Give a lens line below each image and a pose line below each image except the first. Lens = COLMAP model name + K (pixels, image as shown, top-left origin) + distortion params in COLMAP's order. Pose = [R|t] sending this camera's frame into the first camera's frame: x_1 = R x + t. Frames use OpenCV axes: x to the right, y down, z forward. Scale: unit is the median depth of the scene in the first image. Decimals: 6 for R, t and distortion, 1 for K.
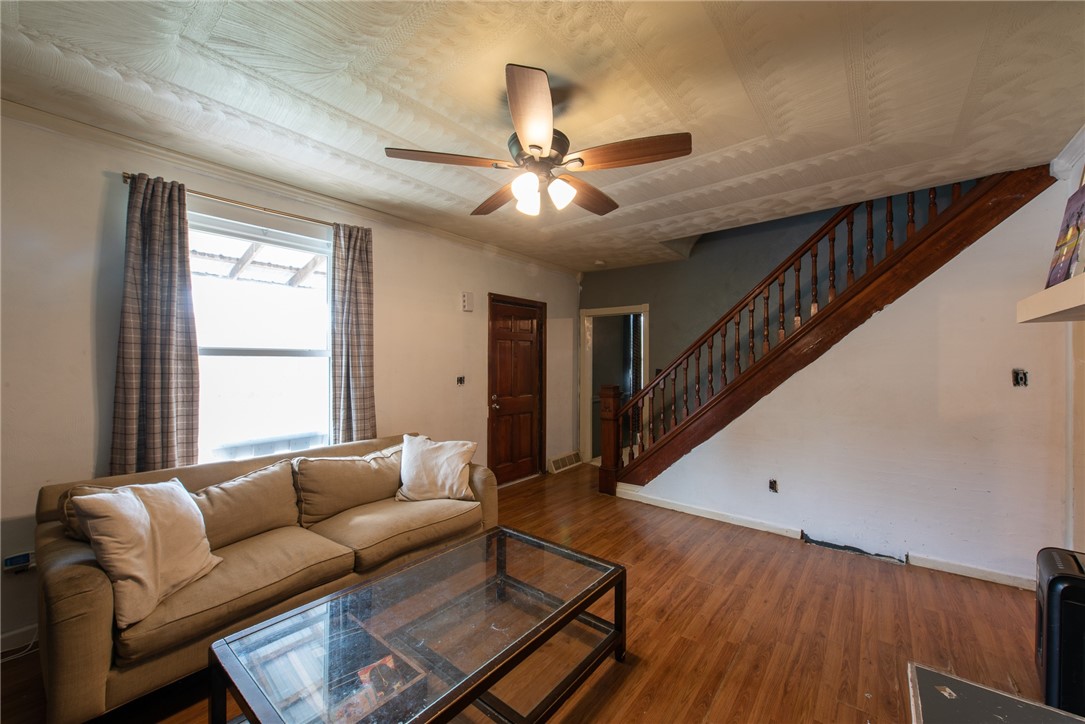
lens RADIAL K [[421.4, 0, 540.8], [0, 421.4, 361.9], [0, 0, 1]] dist [-0.006400, -0.000336]
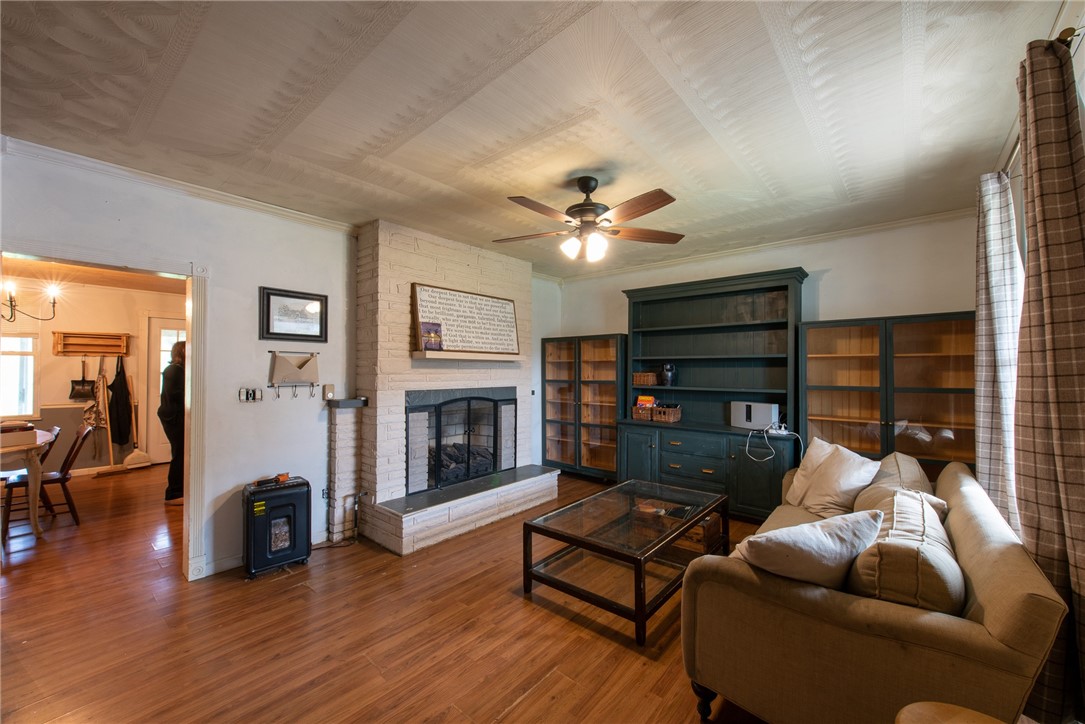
lens RADIAL K [[421.4, 0, 545.2], [0, 421.4, 364.3], [0, 0, 1]] dist [-0.006400, -0.000336]
pose [[-0.999710, -0.002725, 0.023934, 0.082579], [-0.002947, 0.999953, -0.009262, -0.003124], [-0.023908, -0.009330, -0.999671, 1.862655]]
